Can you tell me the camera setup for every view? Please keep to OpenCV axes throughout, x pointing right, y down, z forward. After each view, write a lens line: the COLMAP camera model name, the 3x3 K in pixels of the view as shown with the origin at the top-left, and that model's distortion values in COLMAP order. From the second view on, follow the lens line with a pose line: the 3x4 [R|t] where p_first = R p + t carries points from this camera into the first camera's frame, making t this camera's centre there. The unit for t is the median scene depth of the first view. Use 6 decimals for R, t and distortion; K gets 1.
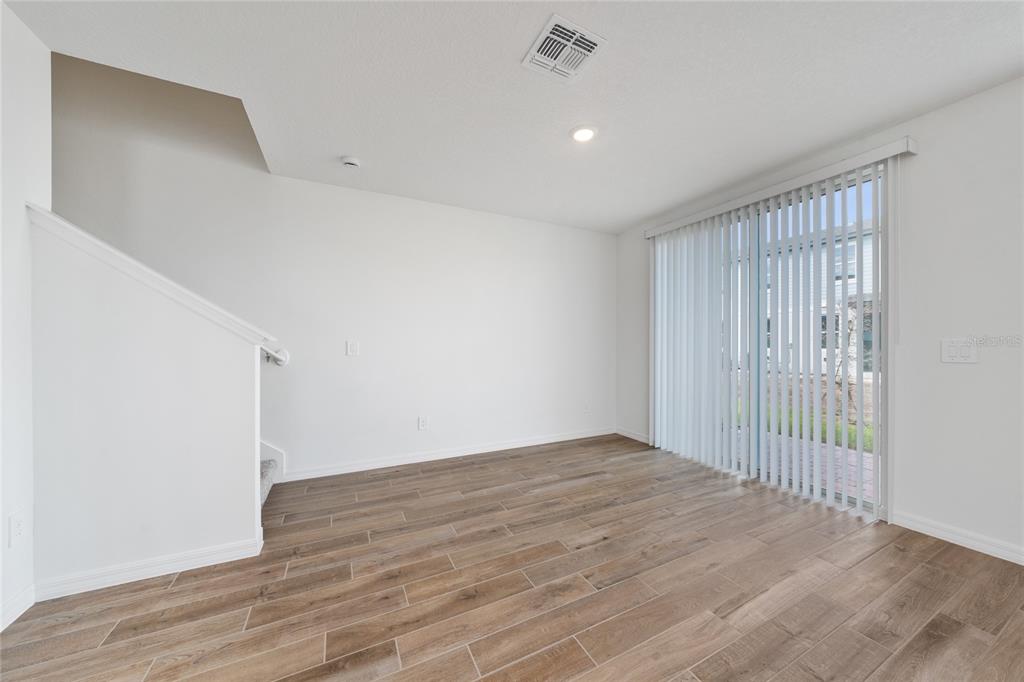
lens RADIAL K [[353.9, 0, 514.2], [0, 353.9, 339.5], [0, 0, 1]] dist [-0.000641, 0.000117]
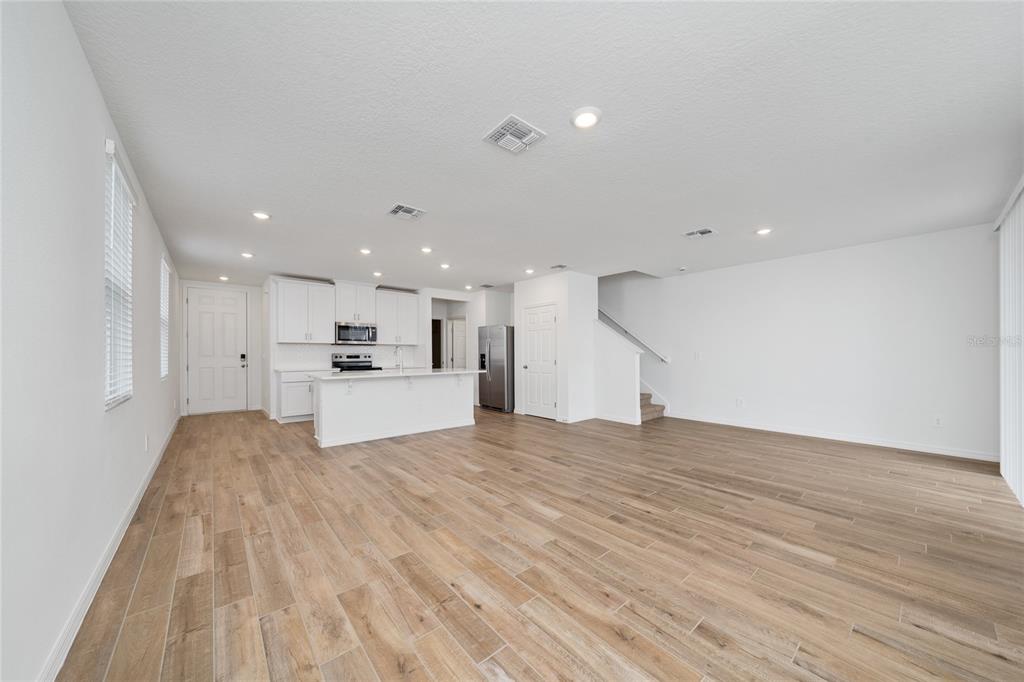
lens RADIAL K [[353.9, 0, 511.4], [0, 353.9, 352.1], [0, 0, 1]] dist [-0.000641, 0.000117]
pose [[0.232268, -0.006628, -0.972629, 1.892582], [0.002624, 0.999977, -0.006188, 0.015385], [0.972648, -0.001115, 0.232280, -0.706009]]
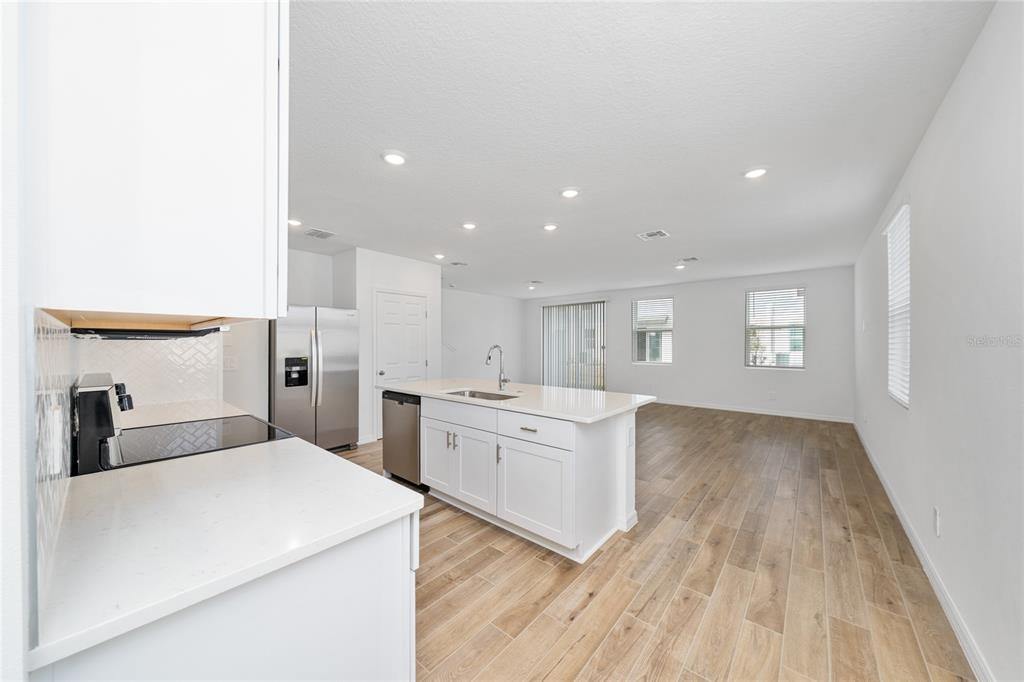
lens RADIAL K [[353.9, 0, 510.4], [0, 353.9, 344.0], [0, 0, 1]] dist [-0.000641, 0.000117]
pose [[0.923330, -0.002866, 0.383997, -1.524349], [0.002671, 0.999996, 0.001041, -0.065028], [-0.383999, 0.000065, 0.923334, -2.403070]]
